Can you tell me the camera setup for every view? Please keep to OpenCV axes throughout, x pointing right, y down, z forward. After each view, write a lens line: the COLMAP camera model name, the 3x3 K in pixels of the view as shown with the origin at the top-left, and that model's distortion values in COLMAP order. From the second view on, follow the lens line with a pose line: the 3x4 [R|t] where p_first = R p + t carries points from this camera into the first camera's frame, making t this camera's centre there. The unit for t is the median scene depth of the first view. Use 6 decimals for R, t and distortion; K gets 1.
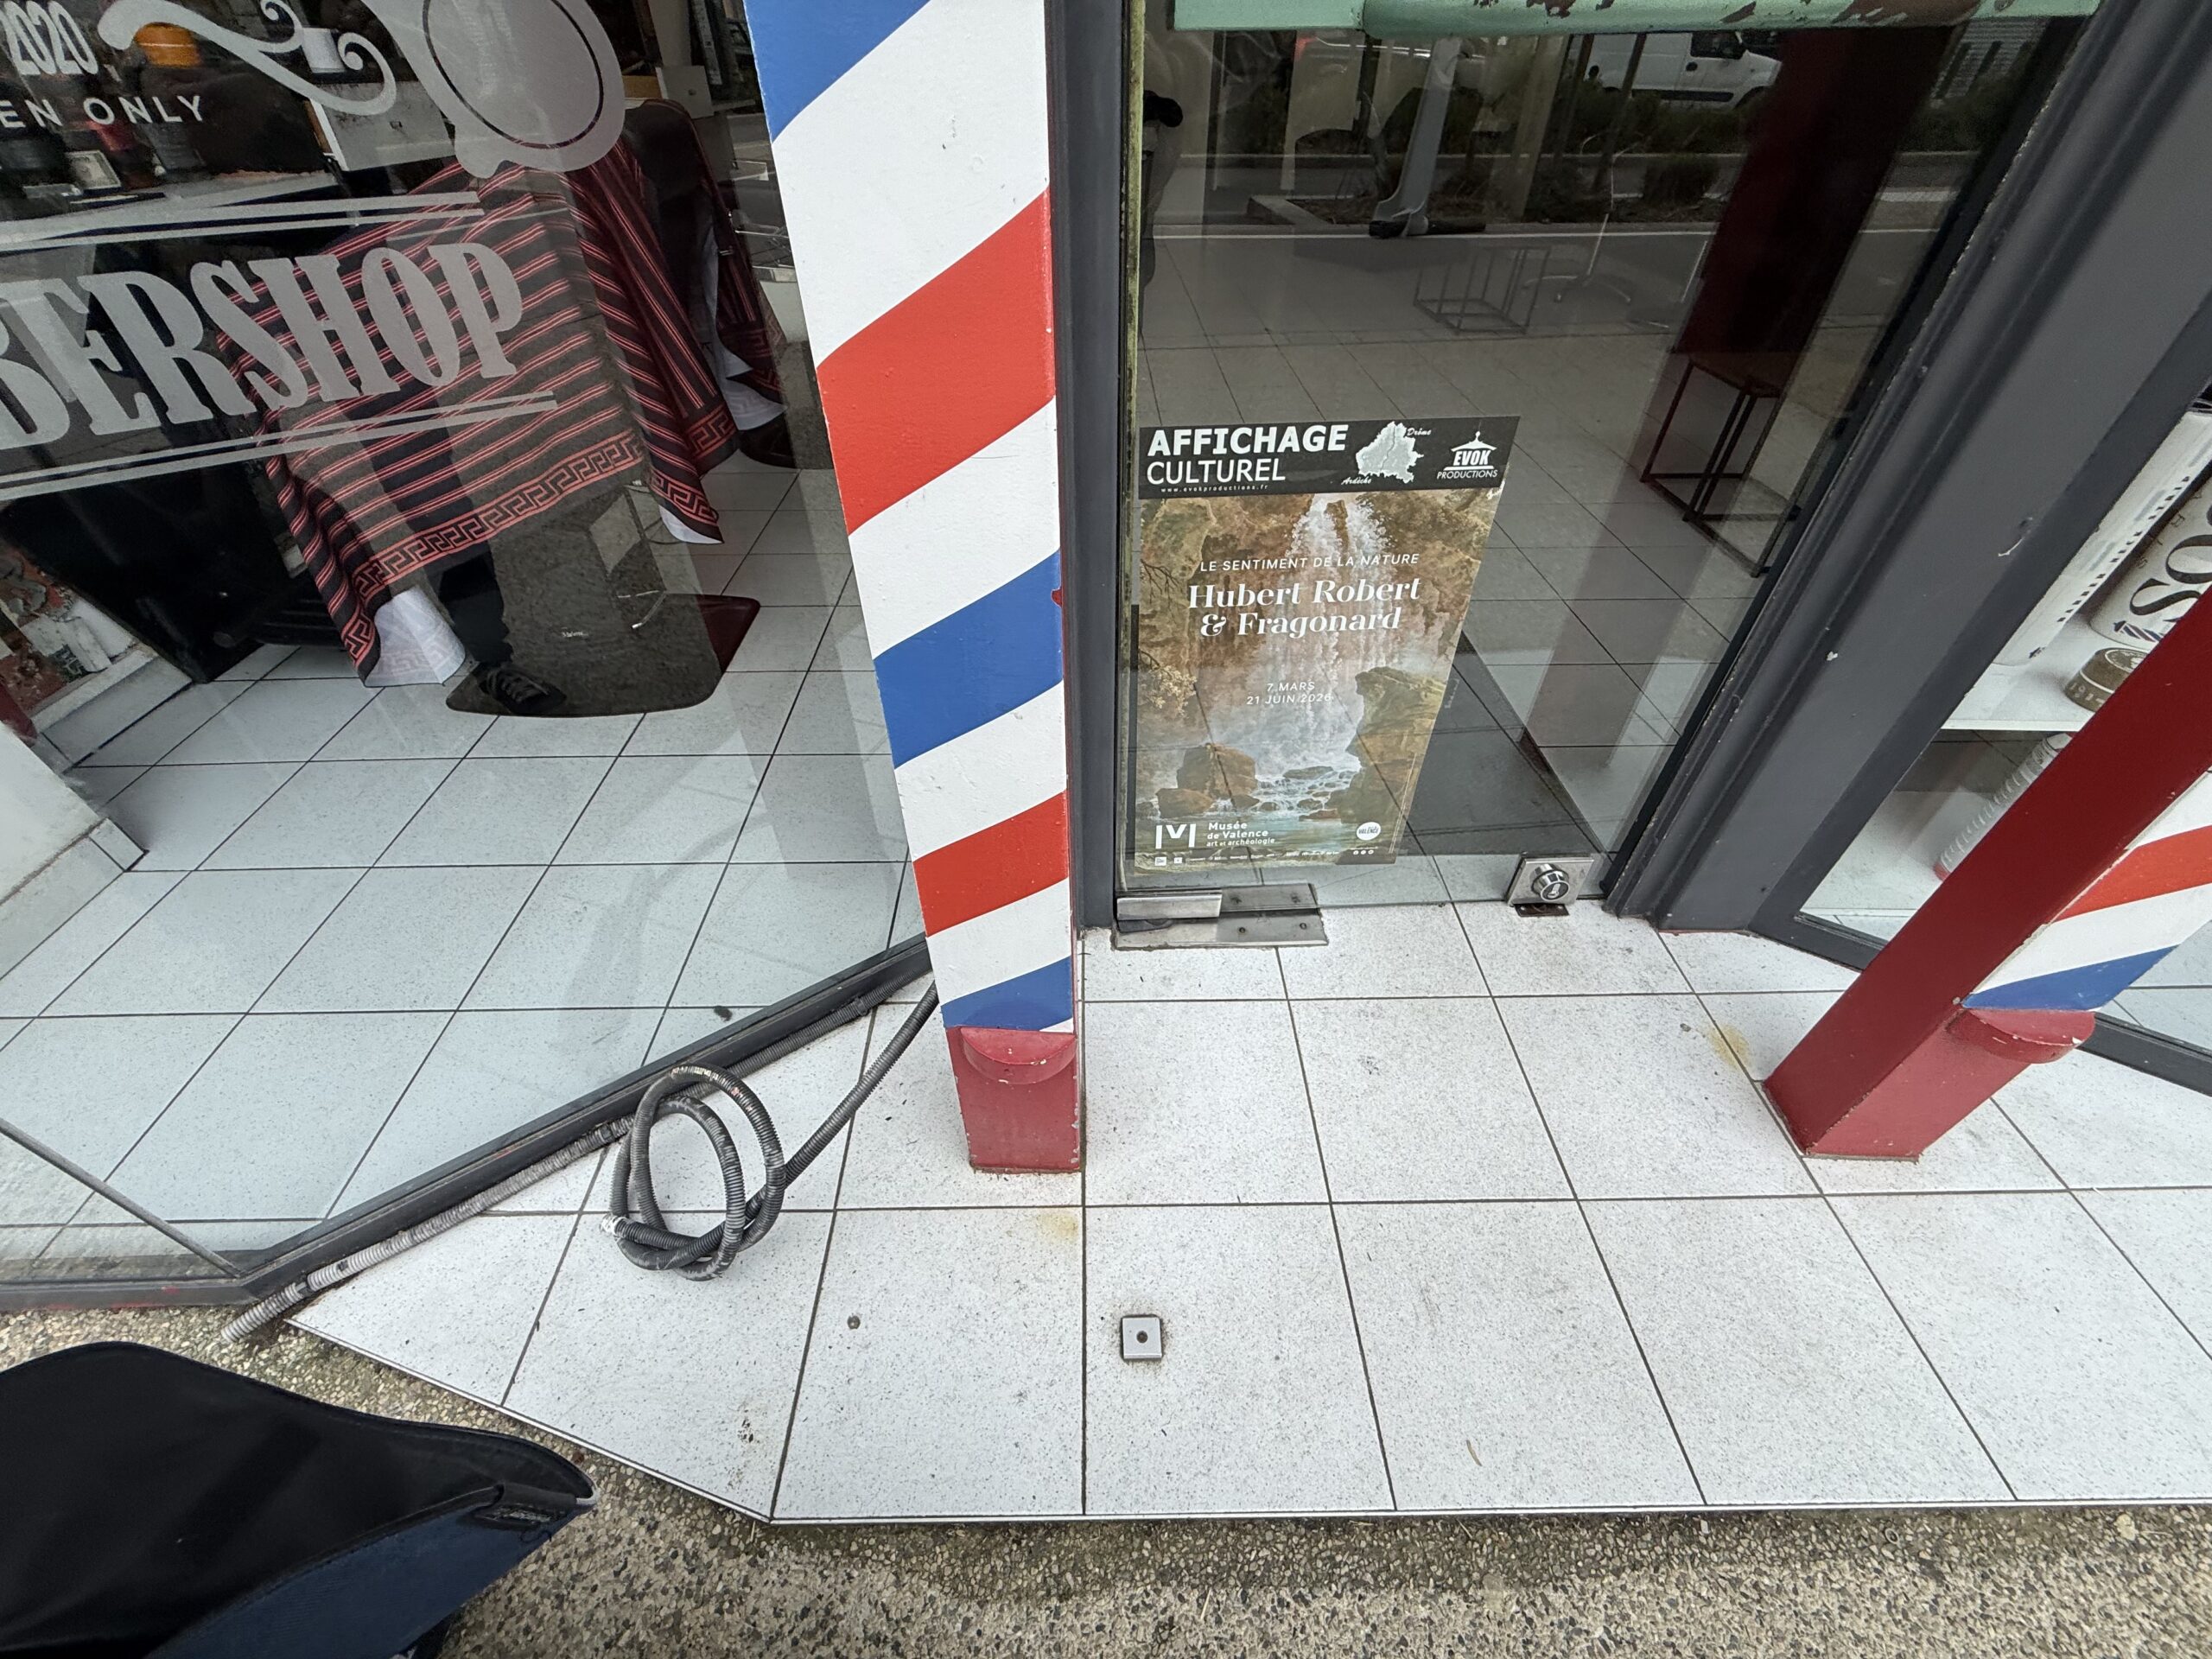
lens RADIAL K [[878.1, 0, 1097.4], [0, 878.1, 827.4], [0, 0, 1]] dist [-0.000704, 0.000043]
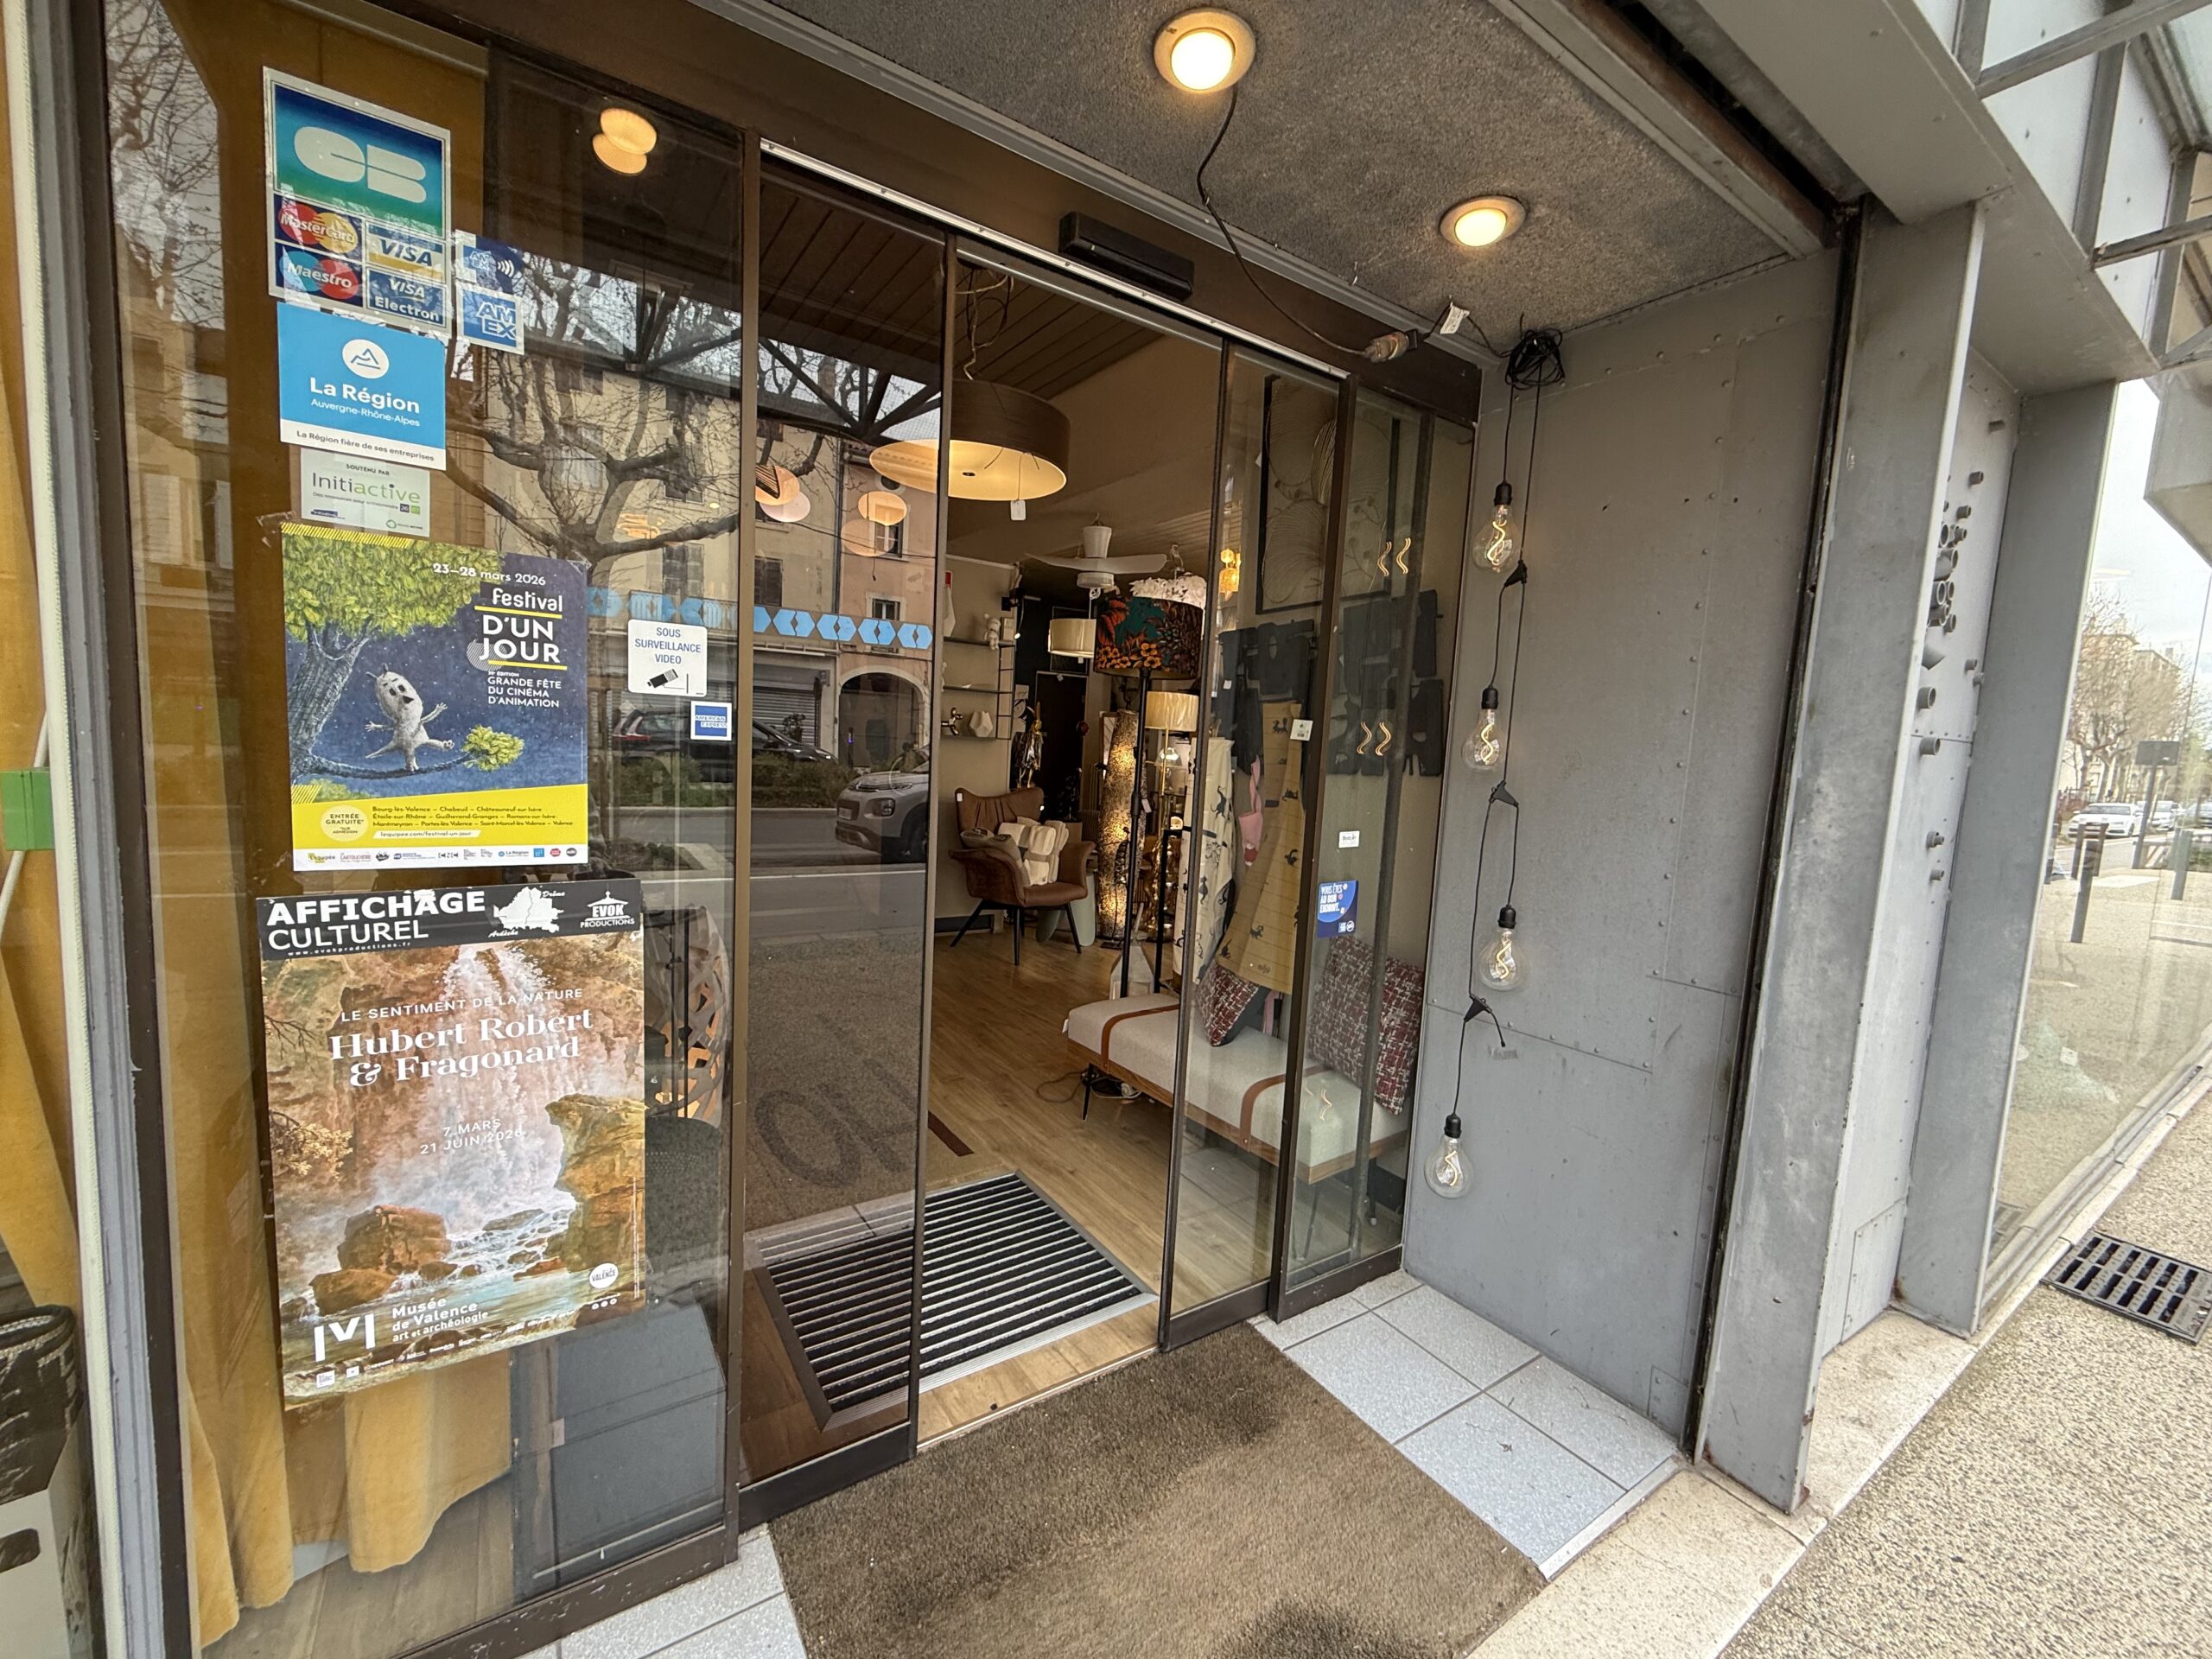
lens RADIAL K [[878.1, 0, 1094.4], [0, 878.1, 829.2], [0, 0, 1]] dist [-0.000704, 0.000043]
pose [[0.860114, -0.010247, 0.509999, 0.386340], [0.300801, 0.817657, -0.490872, 0.330700], [-0.411975, 0.575614, 0.706360, -0.277027]]
